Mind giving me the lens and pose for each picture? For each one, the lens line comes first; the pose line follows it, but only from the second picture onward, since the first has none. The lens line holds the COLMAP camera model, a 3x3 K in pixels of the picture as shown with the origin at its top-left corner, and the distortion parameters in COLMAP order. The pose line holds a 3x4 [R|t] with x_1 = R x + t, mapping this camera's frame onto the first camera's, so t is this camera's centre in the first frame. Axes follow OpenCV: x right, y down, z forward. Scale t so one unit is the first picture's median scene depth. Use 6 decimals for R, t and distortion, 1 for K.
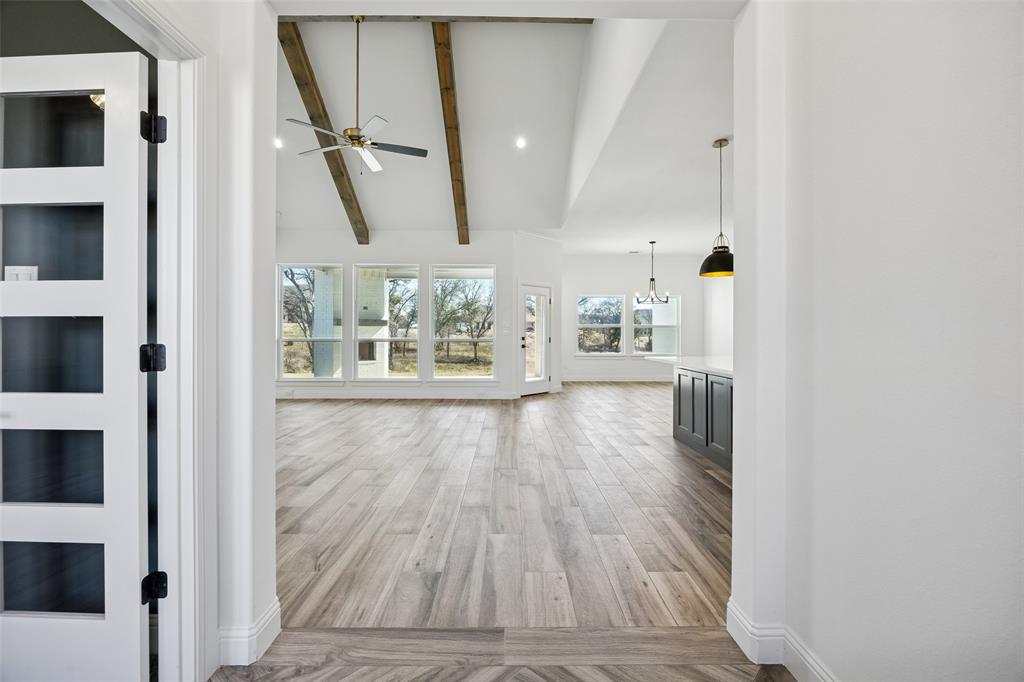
lens RADIAL K [[432.8, 0, 510.7], [0, 432.8, 332.7], [0, 0, 1]] dist [-0.013524, 0.000034]
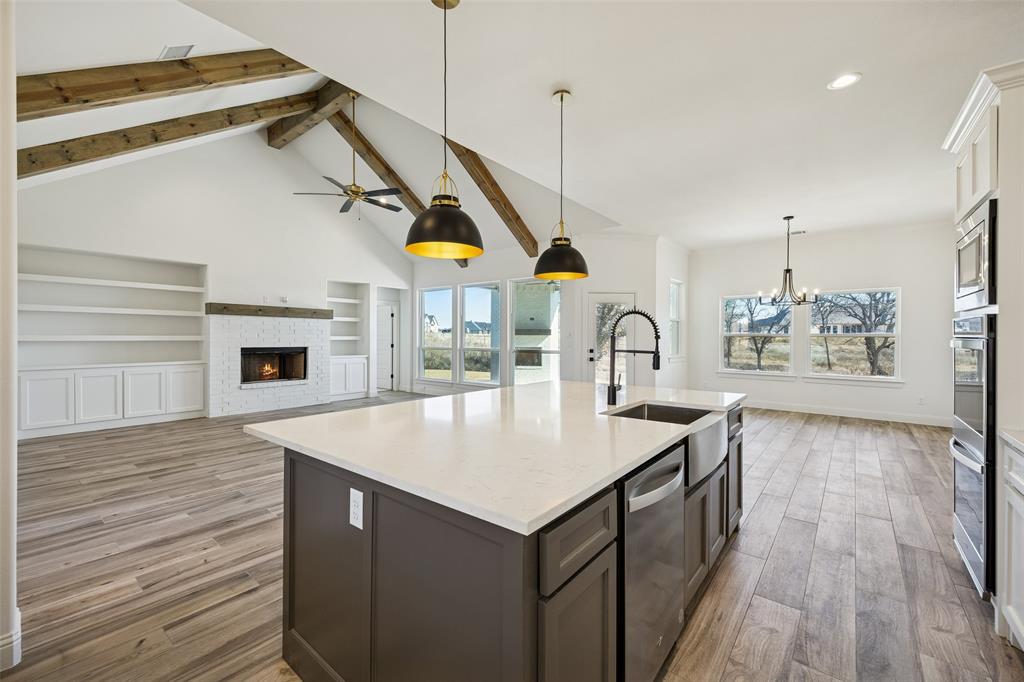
lens RADIAL K [[415.5, 0, 509.6], [0, 415.5, 337.4], [0, 0, 1]] dist [0.009363, -0.000349]
pose [[0.766261, 0.003306, -0.642521, 0.877123], [-0.002317, 0.999994, 0.002382, -0.032476], [0.642525, -0.000336, 0.766264, 0.398758]]
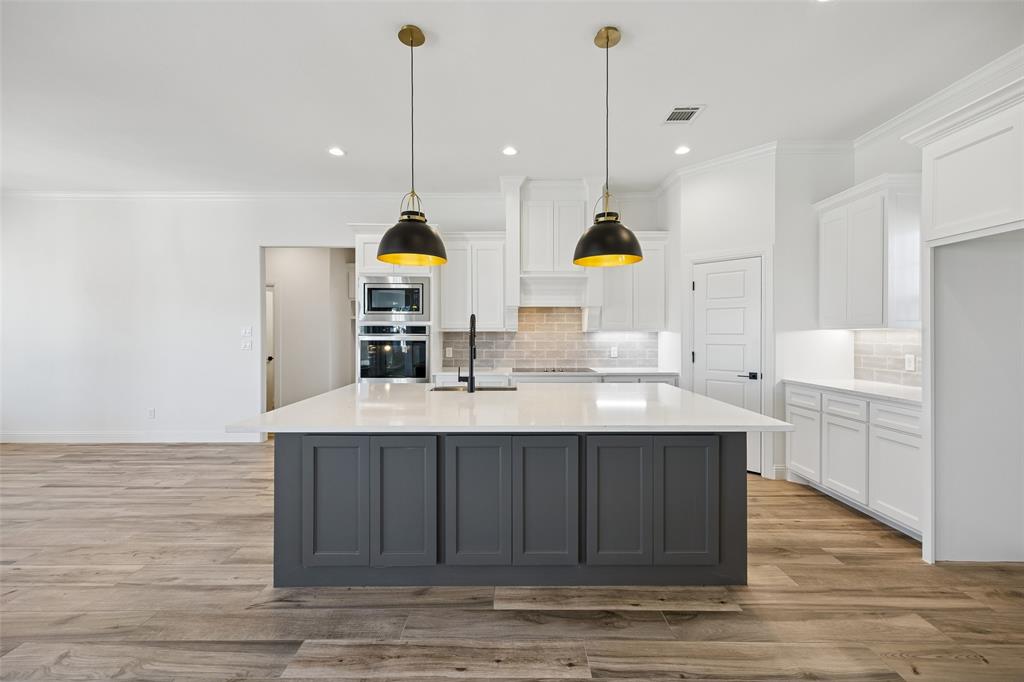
lens RADIAL K [[415.5, 0, 509.6], [0, 415.5, 337.4], [0, 0, 1]] dist [0.009363, -0.000349]
pose [[0.013853, -0.006263, 0.999884, -0.076260], [-0.001169, 0.999980, 0.006280, -0.034410], [-0.999903, -0.001256, 0.013845, 0.860857]]
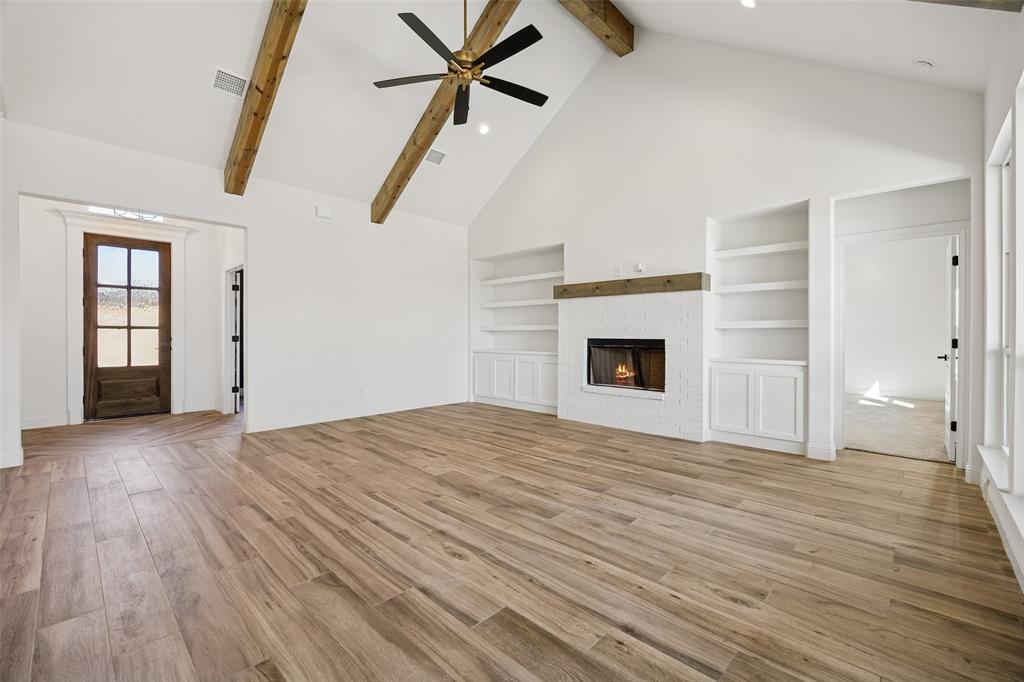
lens RADIAL K [[432.8, 0, 510.7], [0, 432.8, 332.7], [0, 0, 1]] dist [-0.013524, 0.000034]
pose [[-0.698124, -0.004227, -0.715964, 0.130116], [-0.000047, 0.999983, -0.005859, 0.005177], [0.715977, -0.004056, -0.698112, 1.756000]]
